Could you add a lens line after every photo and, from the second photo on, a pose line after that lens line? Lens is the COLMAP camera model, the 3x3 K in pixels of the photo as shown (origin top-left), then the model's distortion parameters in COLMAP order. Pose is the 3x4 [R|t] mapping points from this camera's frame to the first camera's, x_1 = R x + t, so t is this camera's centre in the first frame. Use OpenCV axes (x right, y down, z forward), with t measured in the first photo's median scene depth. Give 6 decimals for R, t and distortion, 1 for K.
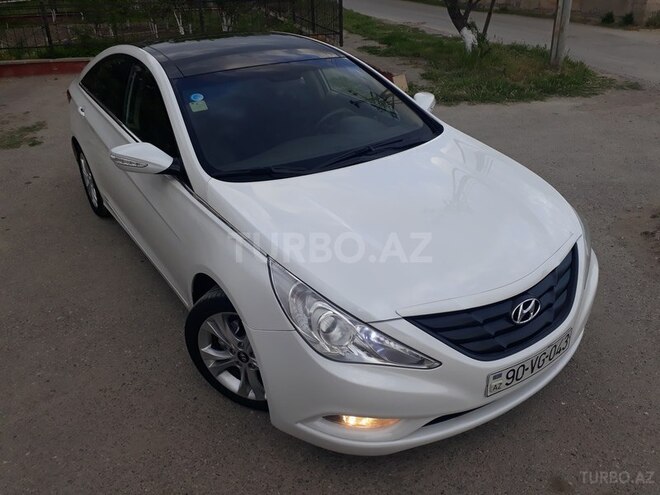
lens RADIAL K [[520.6, 0, 330.0], [0, 520.6, 247.5], [0, 0, 1]] dist [0.089997, -0.172790]
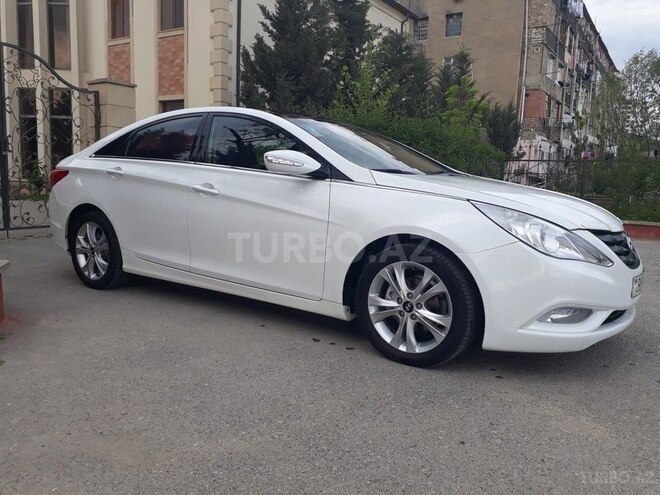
lens RADIAL K [[520.6, 0, 330.0], [0, 520.6, 247.5], [0, 0, 1]] dist [0.089997, -0.172790]
pose [[0.924243, 0.004681, 0.381776, -0.899004], [0.127493, 0.938746, -0.320158, 0.478928], [-0.359889, 0.344578, 0.867033, 0.063236]]
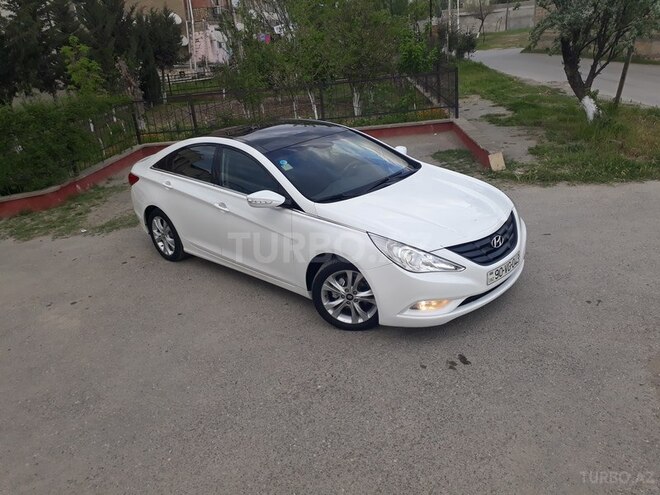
lens RADIAL K [[520.6, 0, 330.0], [0, 520.6, 247.5], [0, 0, 1]] dist [0.089997, -0.172790]
pose [[0.977286, -0.140351, 0.158789, -0.562710], [0.158751, 0.981196, -0.109786, 0.257973], [-0.140395, 0.132500, 0.981190, -0.853575]]
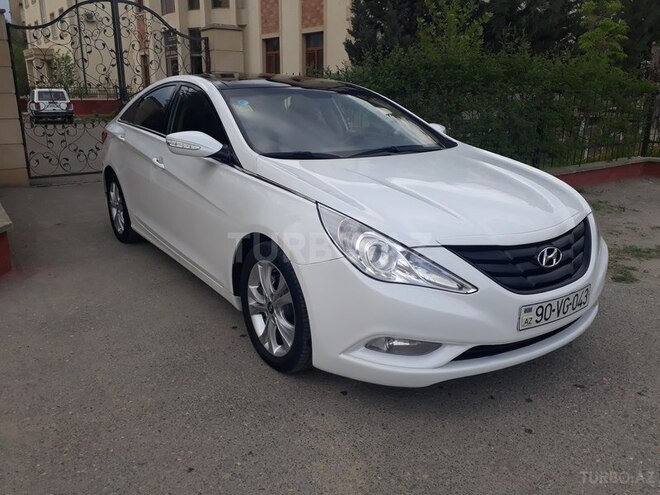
lens RADIAL K [[520.6, 0, 330.0], [0, 520.6, 247.5], [0, 0, 1]] dist [0.089997, -0.172790]
pose [[0.999330, 0.028171, 0.023348, -0.112934], [-0.022989, 0.979868, -0.198319, 0.327185], [-0.028465, 0.197649, 0.979859, -0.070930]]
